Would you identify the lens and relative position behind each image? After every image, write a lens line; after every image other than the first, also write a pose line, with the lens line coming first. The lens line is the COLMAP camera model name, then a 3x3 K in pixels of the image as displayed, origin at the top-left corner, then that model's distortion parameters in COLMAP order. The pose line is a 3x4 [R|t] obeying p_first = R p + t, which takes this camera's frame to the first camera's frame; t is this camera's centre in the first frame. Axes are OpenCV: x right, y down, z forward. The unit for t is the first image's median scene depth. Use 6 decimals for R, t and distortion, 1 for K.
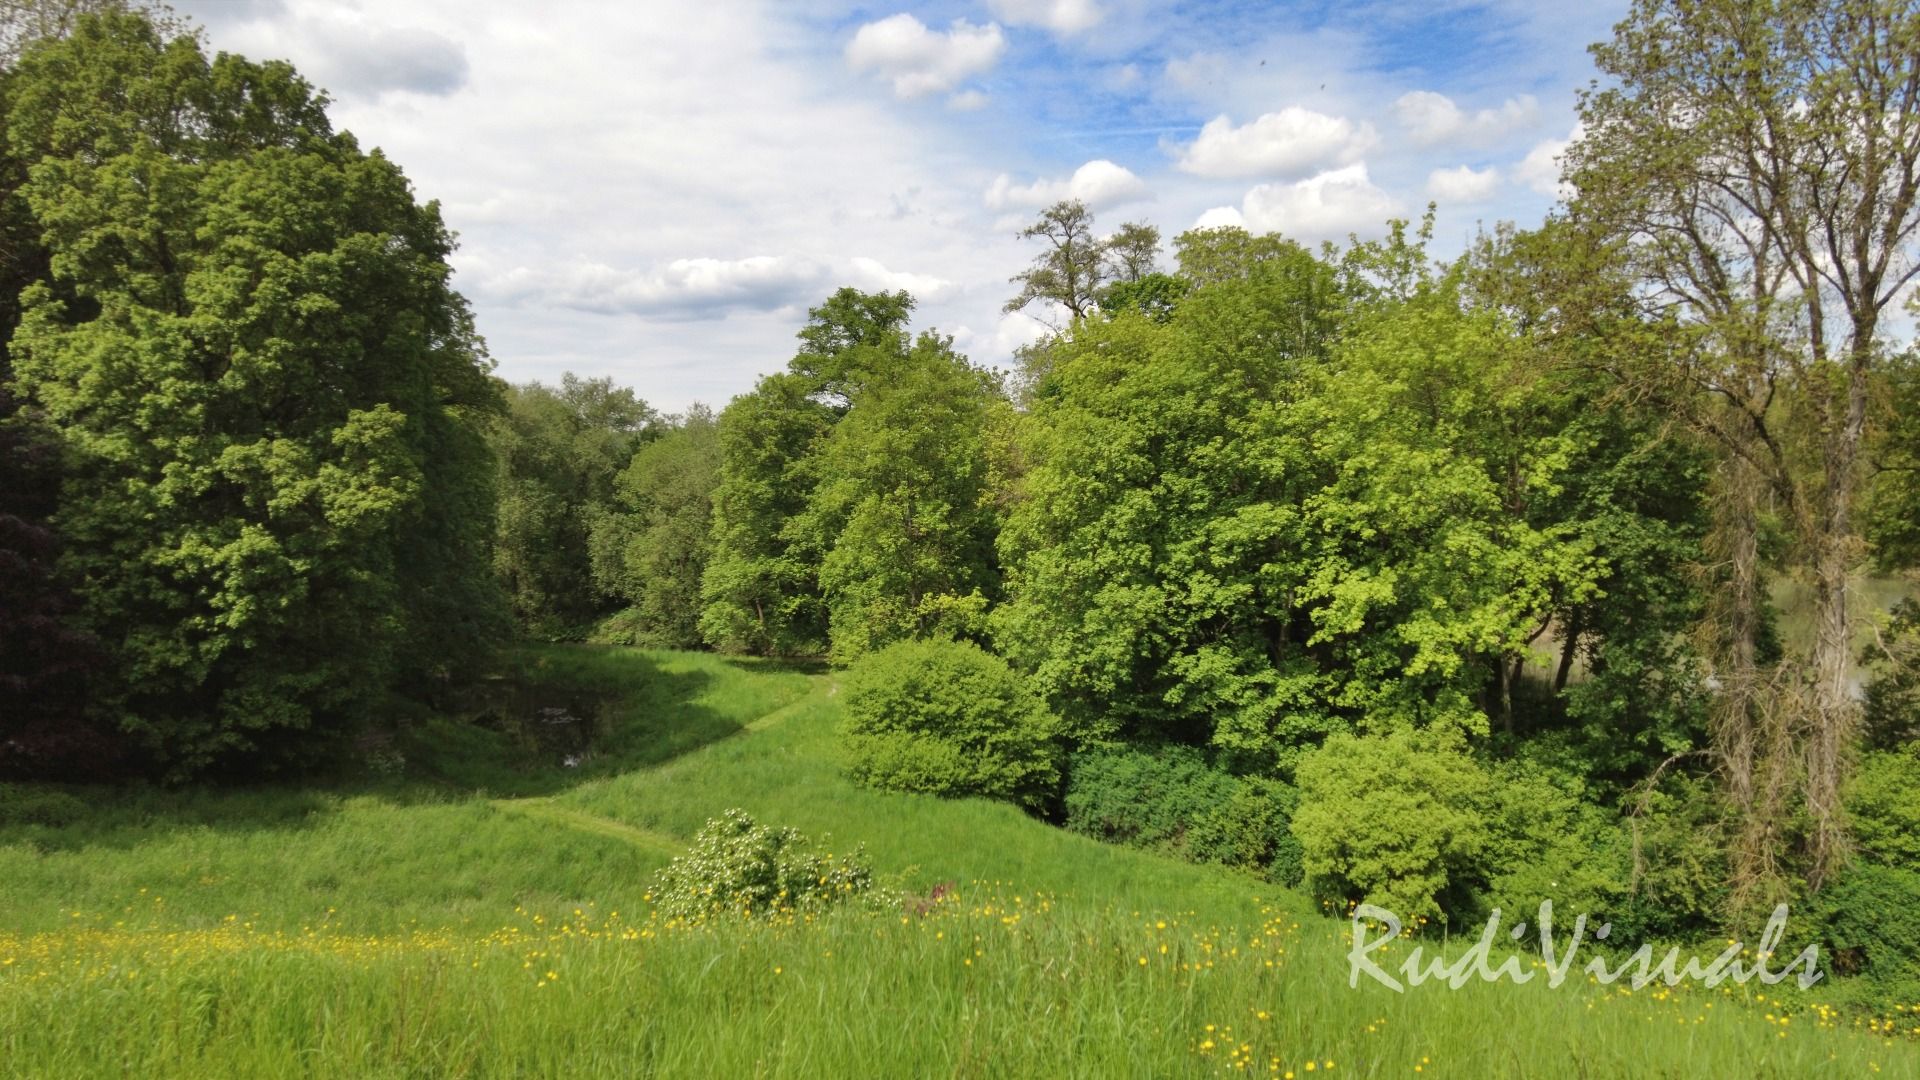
lens RADIAL K [[1206.6, 0, 962.3], [0, 1206.6, 632.2], [0, 0, 1]] dist [-0.016553, 0.001996]
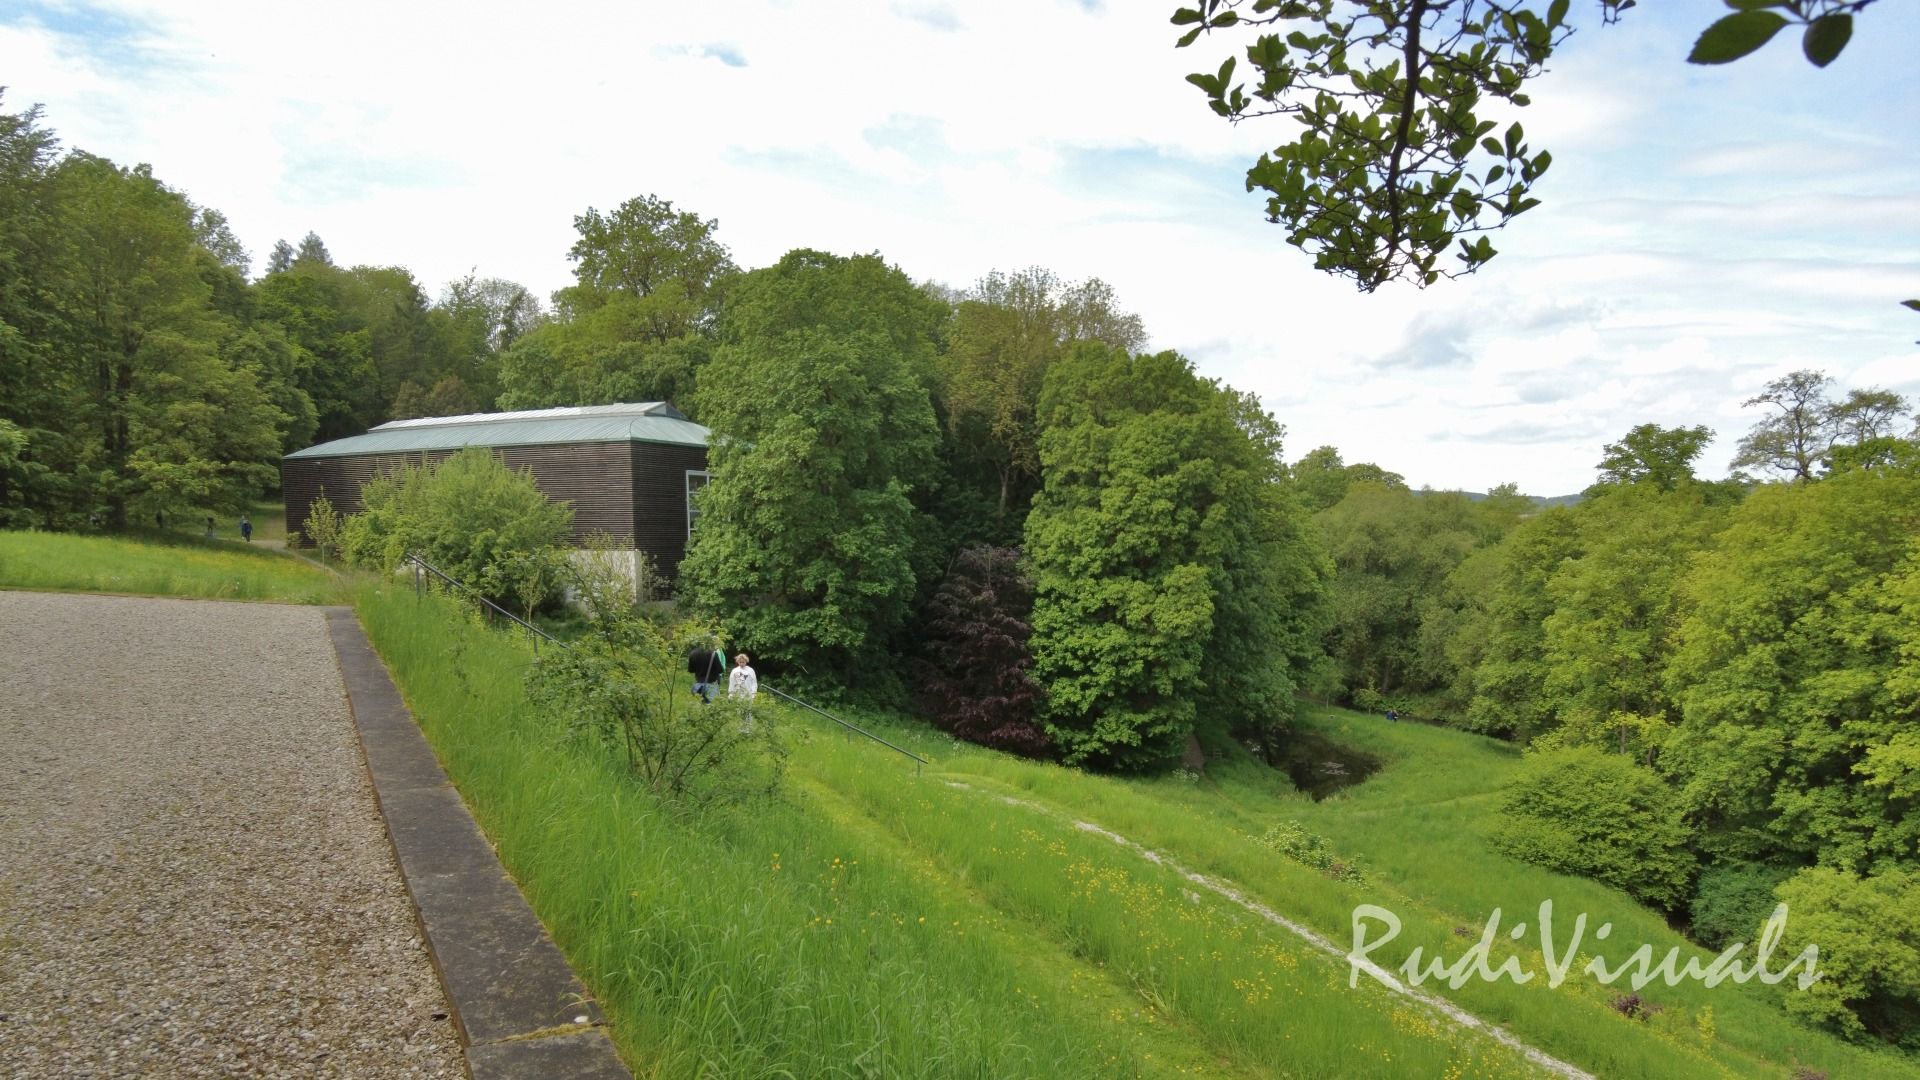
lens RADIAL K [[1327.9, 0, 960.0], [0, 1327.9, 540.0], [0, 0, 1]] dist [-0.002353, -0.070470]
pose [[0.722178, 0.035954, -0.690773, 0.583869], [-0.111794, 0.991586, -0.065265, -0.061322], [0.682614, 0.124357, 0.720120, -0.588132]]
